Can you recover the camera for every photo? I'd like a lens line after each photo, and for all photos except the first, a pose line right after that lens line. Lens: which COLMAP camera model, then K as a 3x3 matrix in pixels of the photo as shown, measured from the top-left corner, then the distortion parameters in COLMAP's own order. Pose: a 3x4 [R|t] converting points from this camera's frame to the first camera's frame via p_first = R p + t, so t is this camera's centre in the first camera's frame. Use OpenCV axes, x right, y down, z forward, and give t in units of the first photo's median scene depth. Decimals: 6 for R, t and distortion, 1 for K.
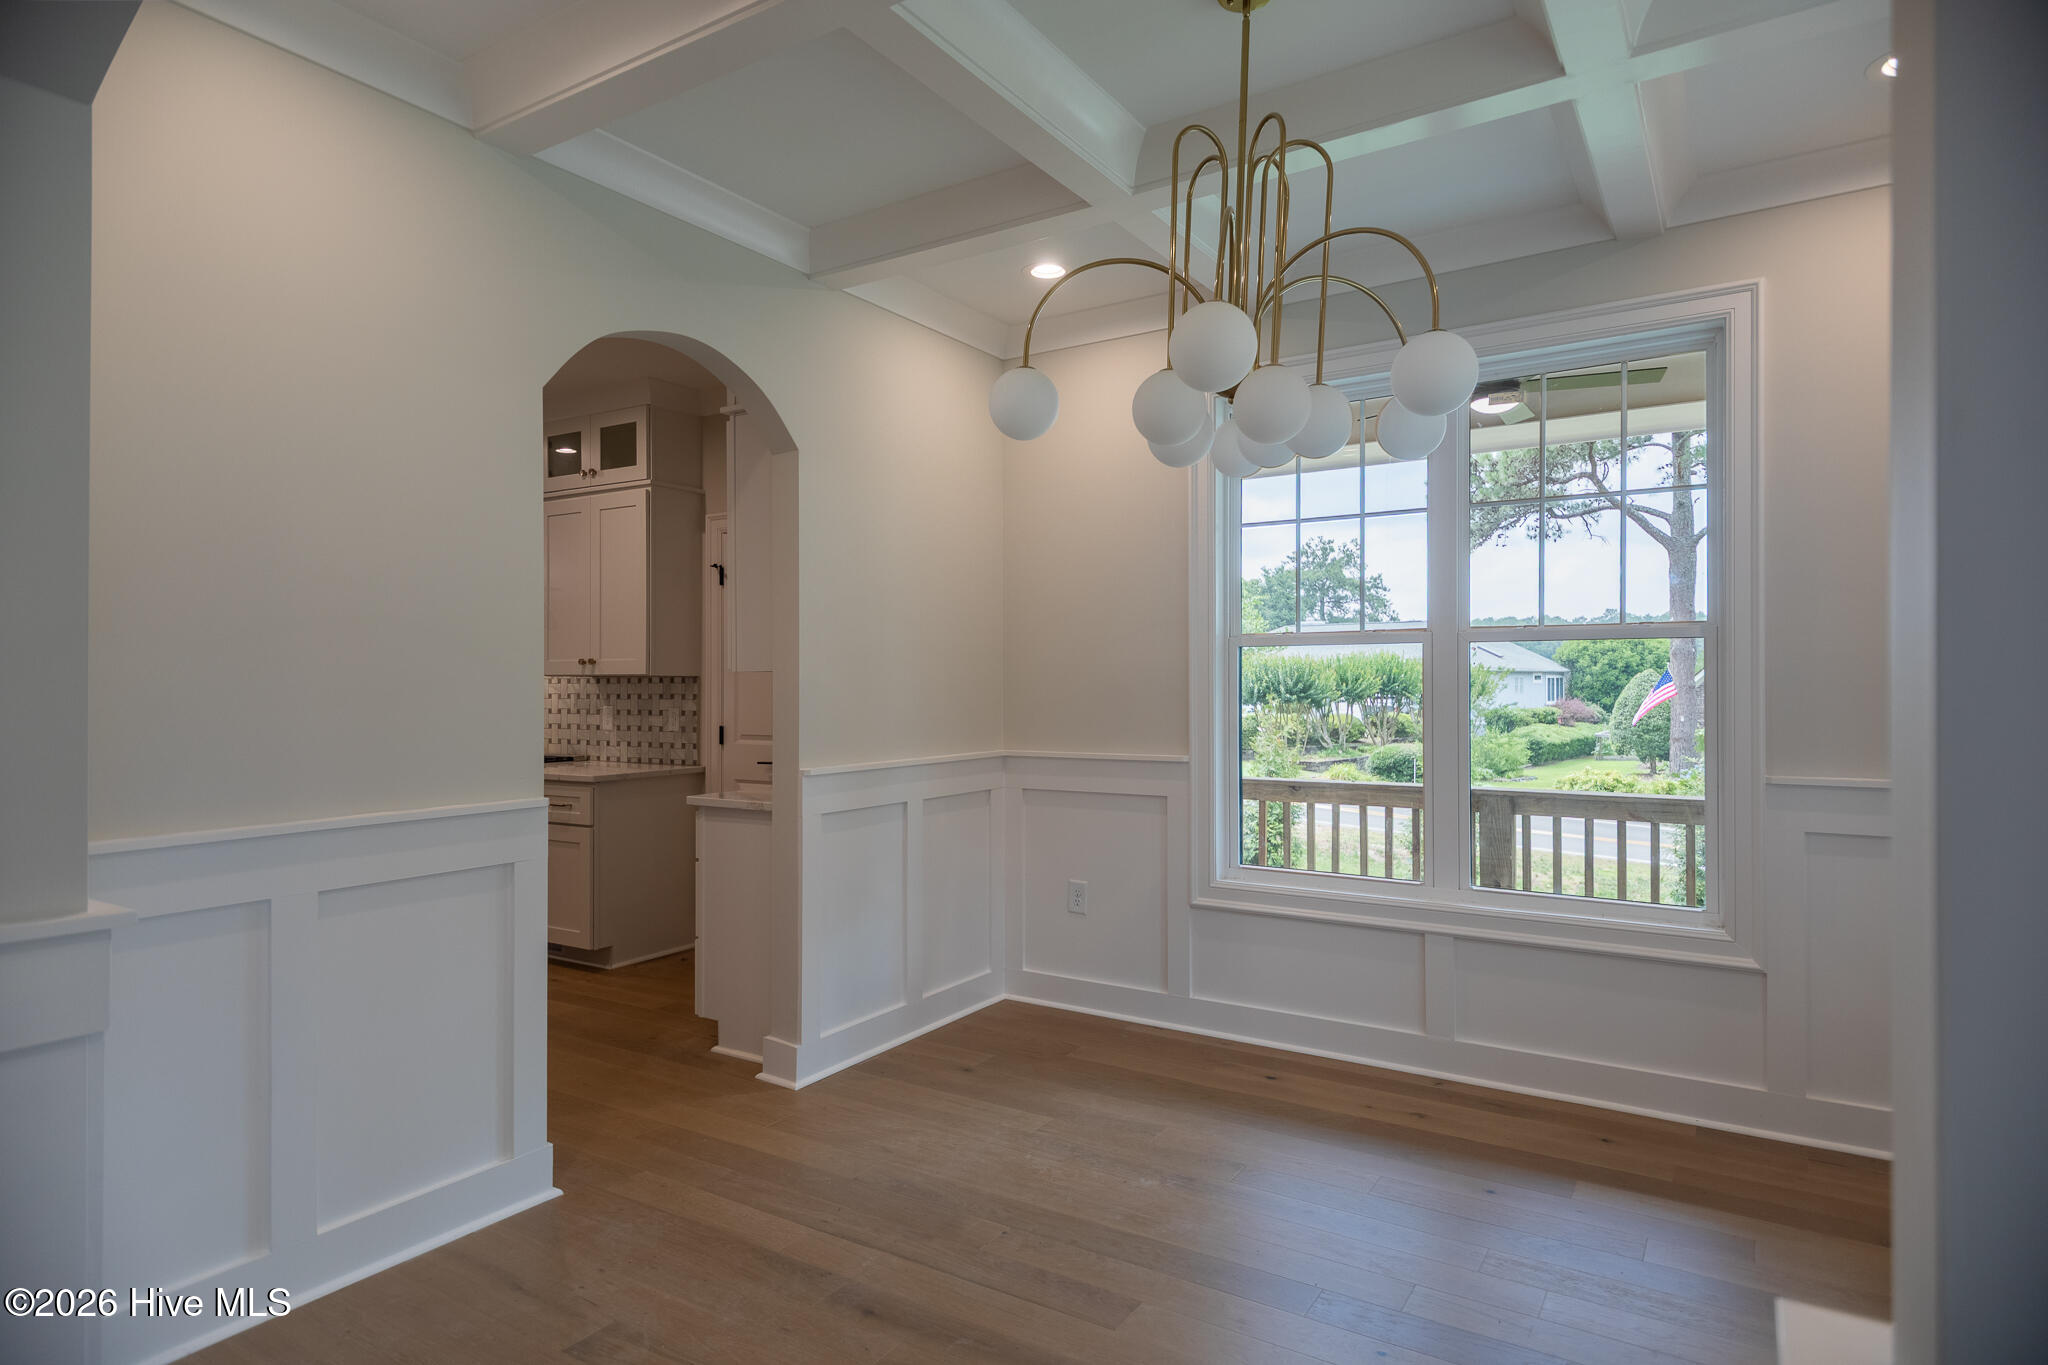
lens RADIAL K [[1135.9, 0, 1018.6], [0, 1135.9, 668.2], [0, 0, 1]] dist [0.014358, -0.000297]
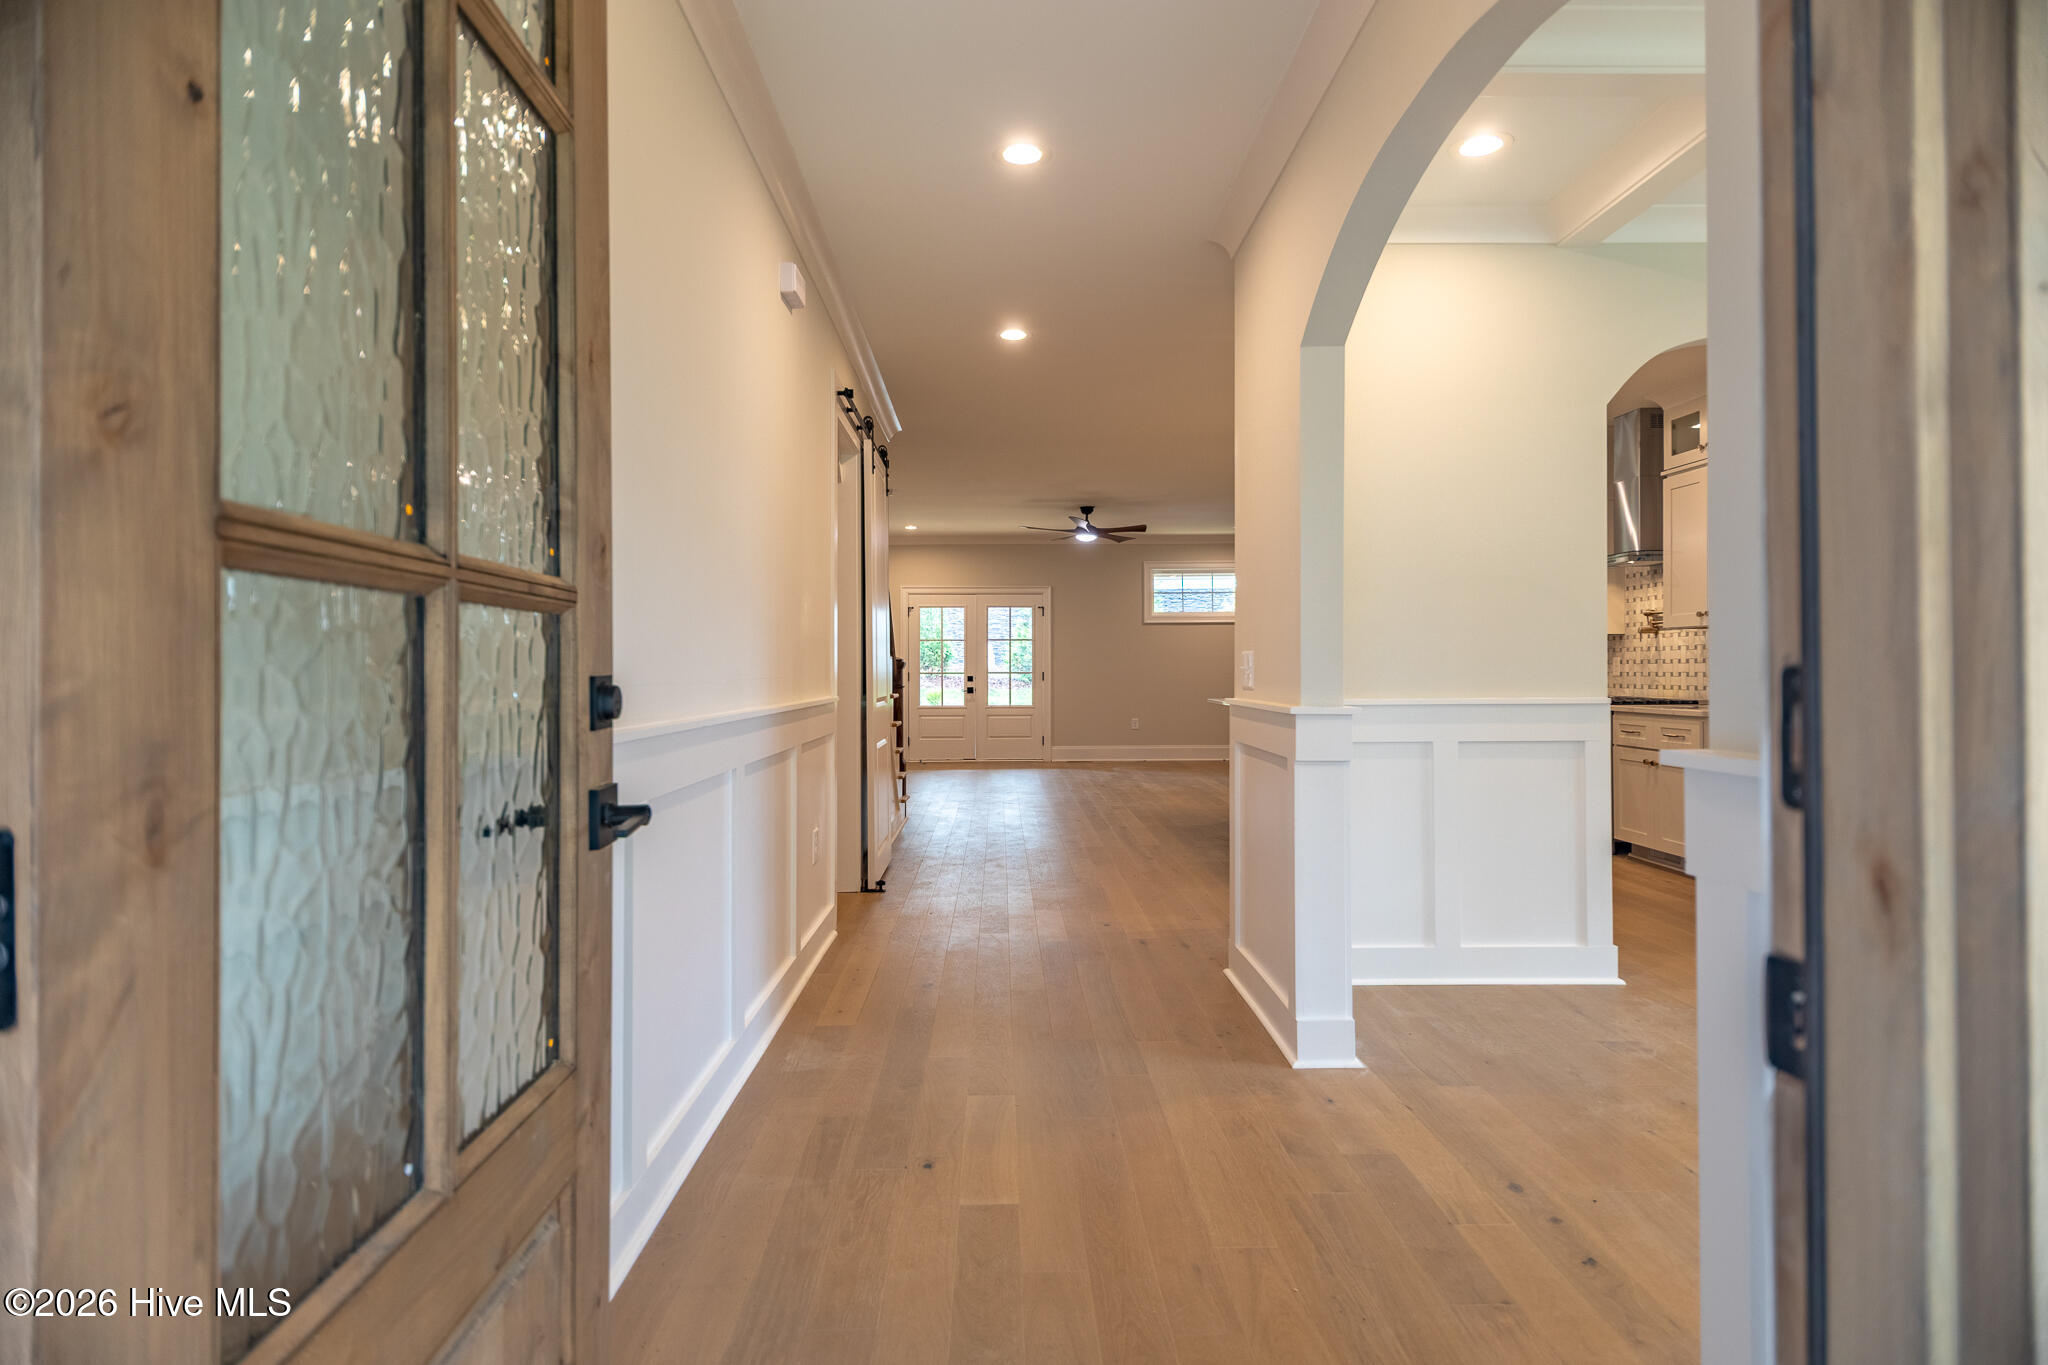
lens RADIAL K [[1135.9, 0, 1018.6], [0, 1135.9, 668.2], [0, 0, 1]] dist [0.014358, -0.000297]
pose [[0.563843, 0.005268, -0.825865, 0.327893], [0.008983, 0.999881, 0.012511, 0.052269], [0.825833, -0.014473, 0.563729, -0.384064]]
